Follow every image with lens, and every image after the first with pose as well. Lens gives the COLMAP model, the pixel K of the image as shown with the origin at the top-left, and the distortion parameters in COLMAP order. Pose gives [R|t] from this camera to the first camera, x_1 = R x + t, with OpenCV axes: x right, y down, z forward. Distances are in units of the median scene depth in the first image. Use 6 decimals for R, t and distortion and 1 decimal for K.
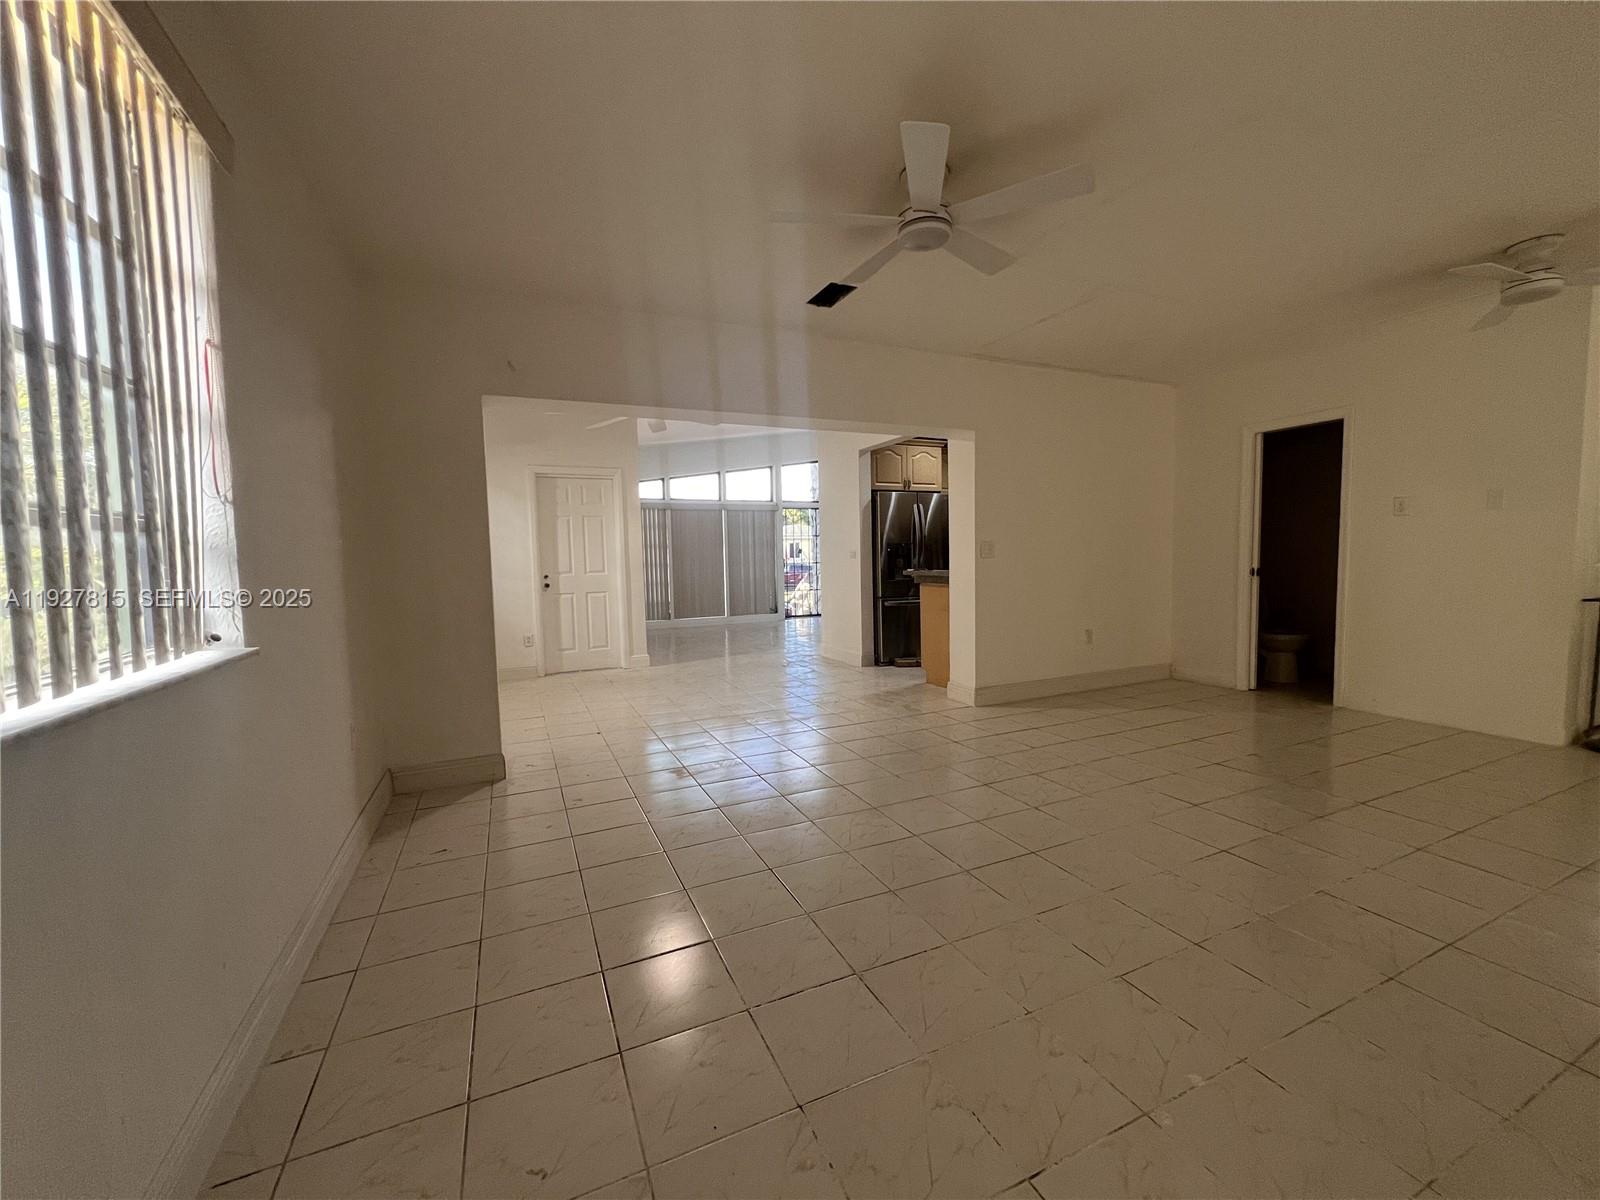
lens RADIAL K [[637.7, 0, 800.0], [0, 637.7, 600.0], [0, 0, 1]] dist [0.002653, 0.000196]
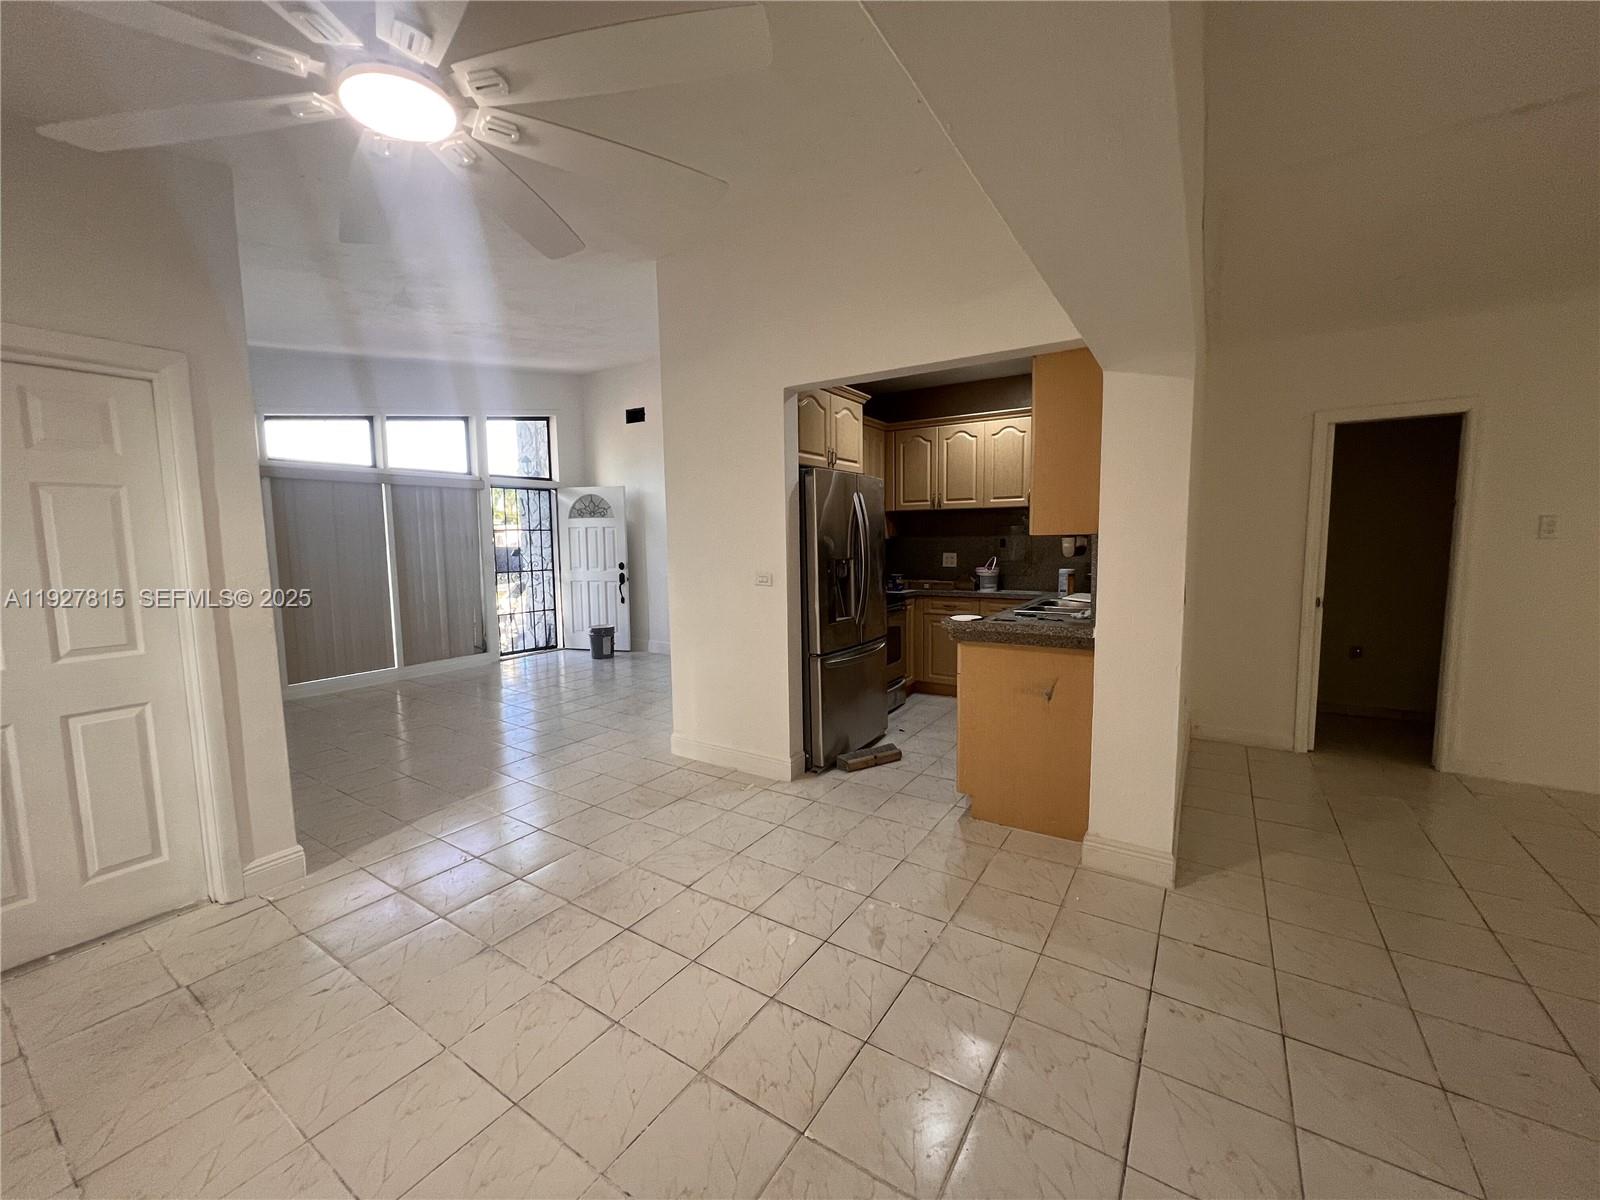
lens RADIAL K [[637.7, 0, 800.0], [0, 637.7, 600.0], [0, 0, 1]] dist [0.002653, 0.000196]
pose [[0.847880, -0.041642, 0.528550, -0.186823], [0.031858, 0.999111, 0.027611, -0.068957], [-0.529230, -0.006572, 0.848453, 0.525555]]
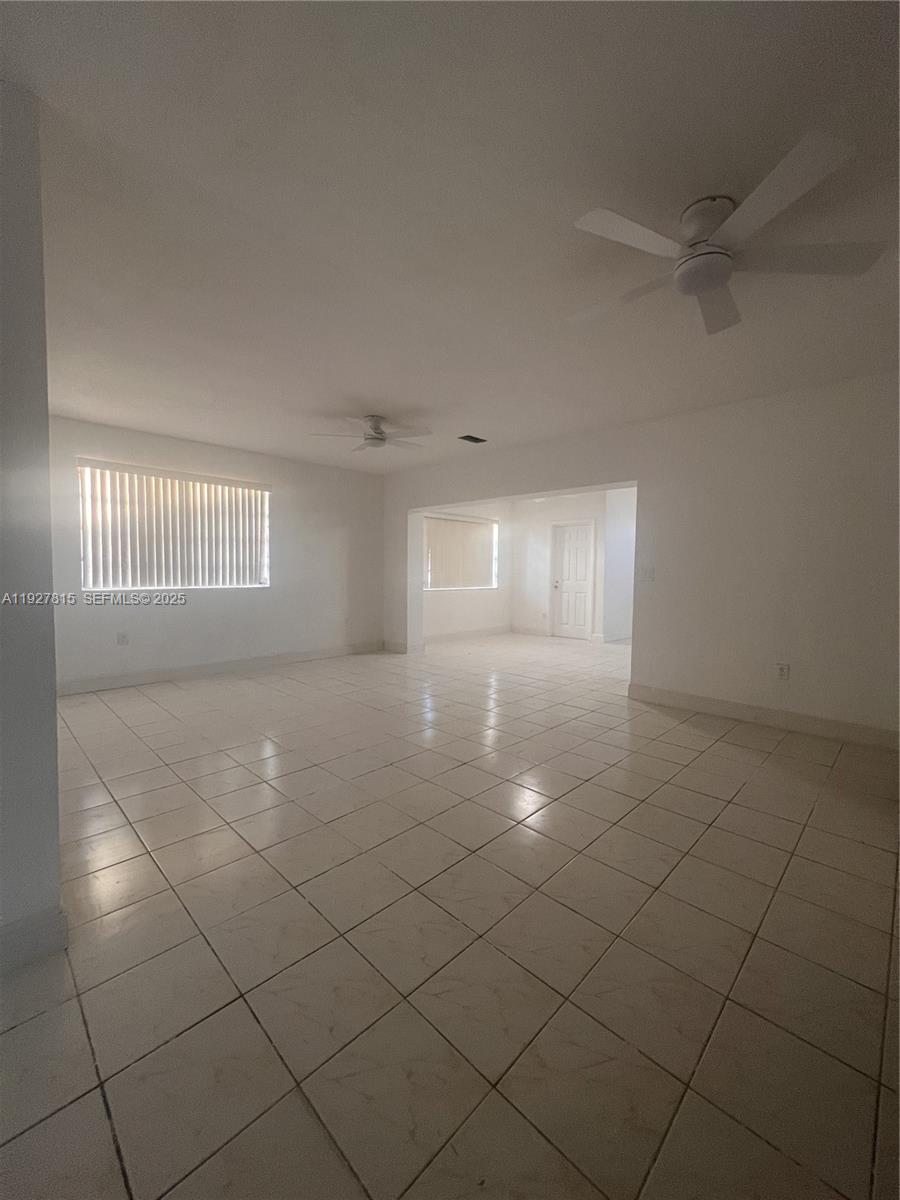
lens RADIAL K [[478.3, 0, 450.0], [0, 478.3, 600.0], [0, 0, 1]] dist [0.002653, 0.000196]
pose [[0.354875, 0.083678, -0.931162, 0.749865], [-0.083530, 0.994841, 0.057567, -0.037527], [0.931175, 0.057351, 0.360034, 0.232639]]
